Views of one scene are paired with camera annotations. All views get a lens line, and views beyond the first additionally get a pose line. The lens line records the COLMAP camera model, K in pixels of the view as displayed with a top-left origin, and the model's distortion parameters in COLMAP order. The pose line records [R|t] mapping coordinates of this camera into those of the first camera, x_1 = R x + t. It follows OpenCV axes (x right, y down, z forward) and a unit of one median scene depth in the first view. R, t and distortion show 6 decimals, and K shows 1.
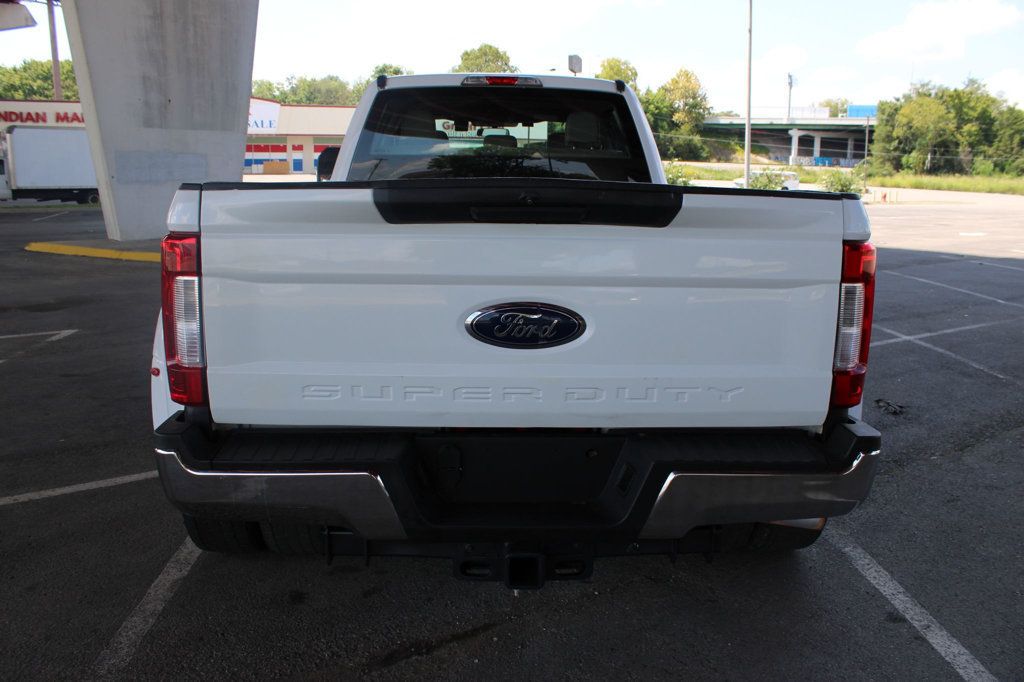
lens RADIAL K [[859.3, 0, 512.0], [0, 859.3, 341.0], [0, 0, 1]] dist [-0.155914, 0.138337]
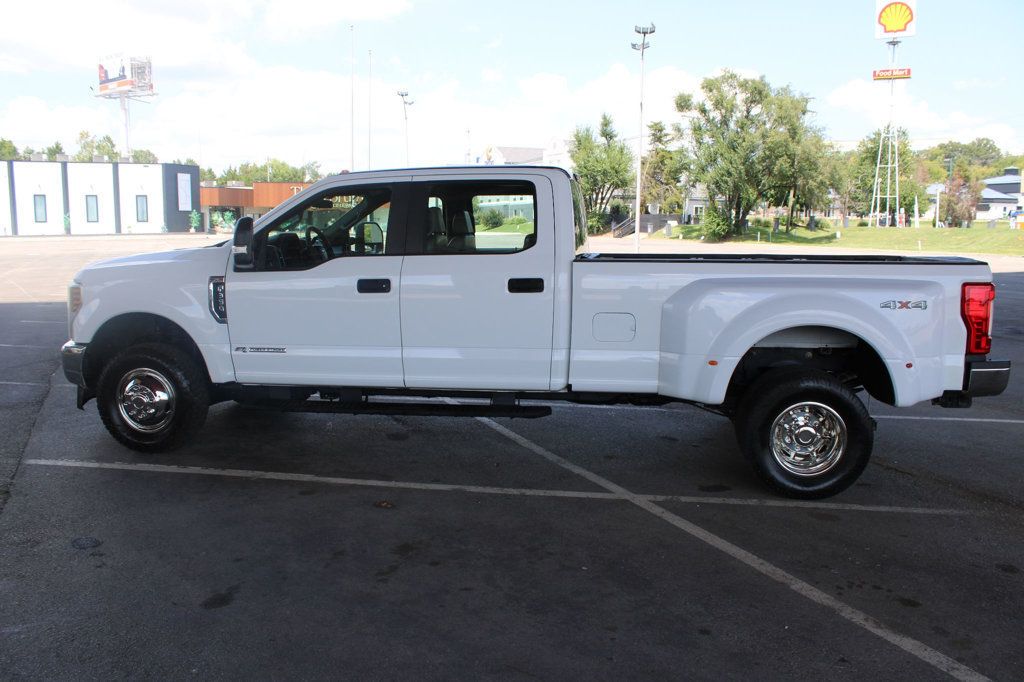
lens RADIAL K [[859.3, 0, 512.0], [0, 859.3, 341.0], [0, 0, 1]] dist [-0.155914, 0.138337]
pose [[0.177797, -0.135339, 0.974716, -0.386906], [0.182582, 0.977836, 0.102468, -0.059431], [-0.966981, 0.159748, 0.198567, 0.242655]]
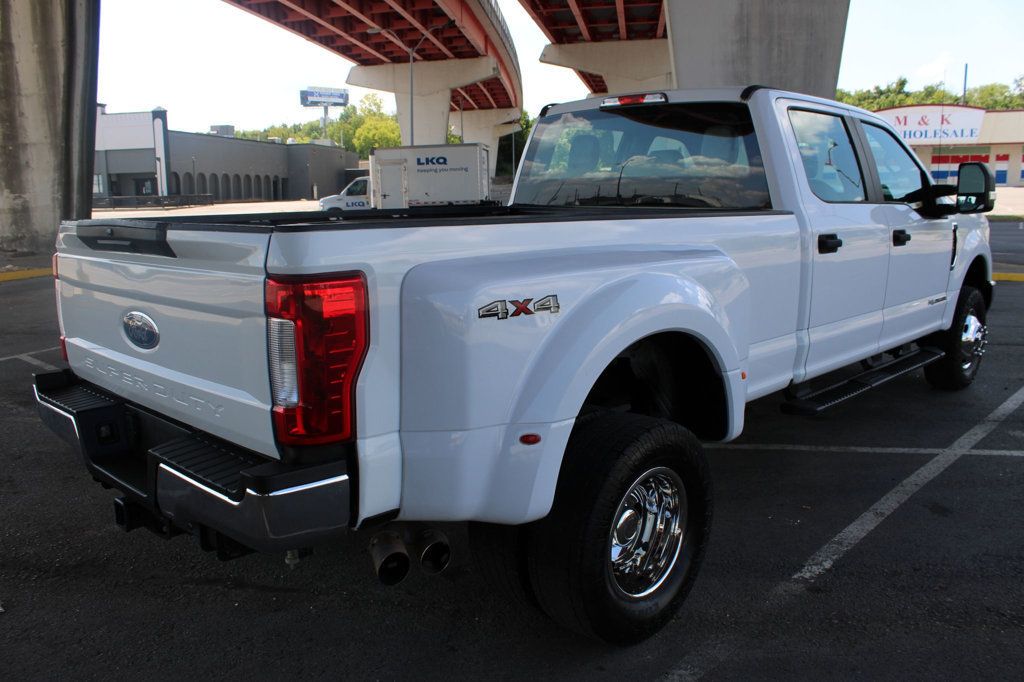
lens RADIAL K [[859.3, 0, 512.0], [0, 859.3, 341.0], [0, 0, 1]] dist [-0.155914, 0.138337]
pose [[0.691489, 0.102409, -0.715091, 0.170904], [-0.112389, 0.993098, 0.033543, -0.013856], [0.713591, 0.057174, 0.698226, 0.066874]]
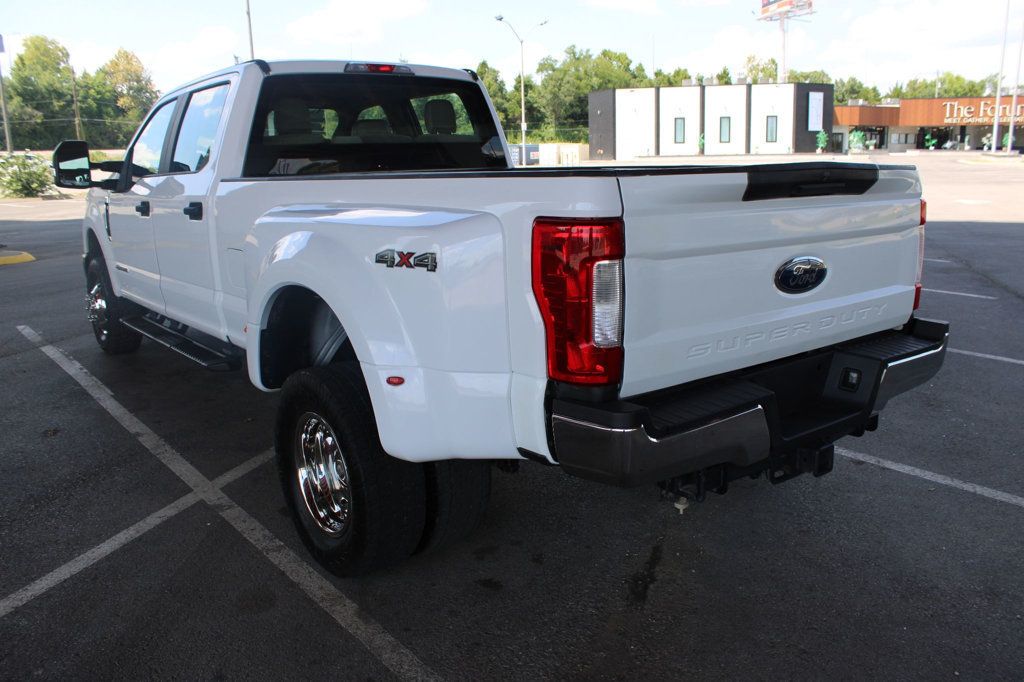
lens RADIAL K [[859.3, 0, 512.0], [0, 859.3, 341.0], [0, 0, 1]] dist [-0.155914, 0.138337]
pose [[0.809410, -0.150523, 0.567626, -0.140120], [0.138940, 0.988235, 0.063938, -0.008018], [-0.570572, 0.027114, 0.820800, 0.026410]]
